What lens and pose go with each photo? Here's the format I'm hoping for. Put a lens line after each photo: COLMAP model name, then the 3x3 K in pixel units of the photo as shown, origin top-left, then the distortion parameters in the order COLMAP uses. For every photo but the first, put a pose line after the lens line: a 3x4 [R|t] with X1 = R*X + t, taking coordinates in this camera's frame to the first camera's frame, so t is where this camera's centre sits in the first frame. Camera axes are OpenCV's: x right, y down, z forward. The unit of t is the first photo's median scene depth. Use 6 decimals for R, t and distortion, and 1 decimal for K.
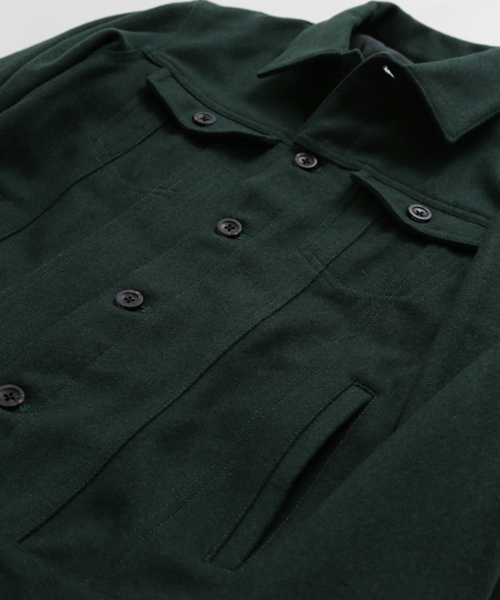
lens RADIAL K [[999.7, 0, 247.9], [0, 999.7, 304.2], [0, 0, 1]] dist [0.069723, 0.000000]
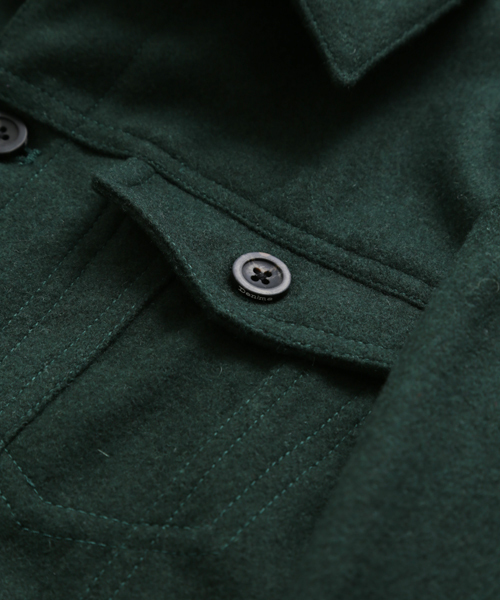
lens RADIAL K [[1805.6, 0, 252.9], [0, 1805.6, 296.5], [0, 0, 1]] dist [0.289964, 0.000000]
pose [[0.999192, -0.036273, 0.017315, 0.167472], [0.034926, 0.996749, 0.072601, -0.146417], [-0.019892, -0.071937, 0.997211, 0.296217]]
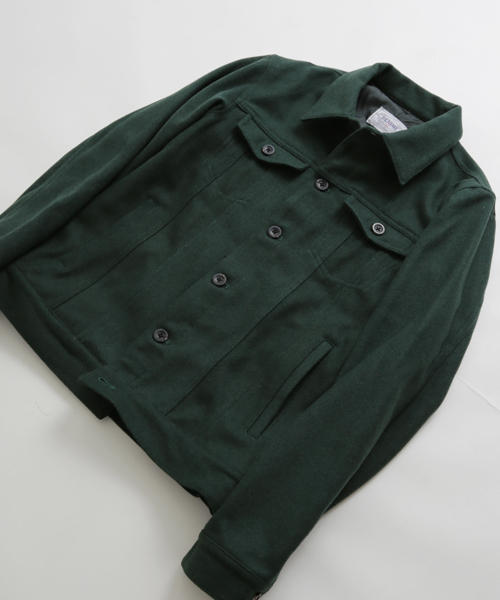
lens RADIAL K [[719.1, 0, 247.3], [0, 719.1, 289.7], [0, 0, 1]] dist [-0.116656, 0.000000]
pose [[0.992900, 0.082213, -0.085965, 0.058466], [-0.048451, 0.939560, 0.338938, -0.454771], [0.108634, -0.332367, 0.936873, -0.324323]]
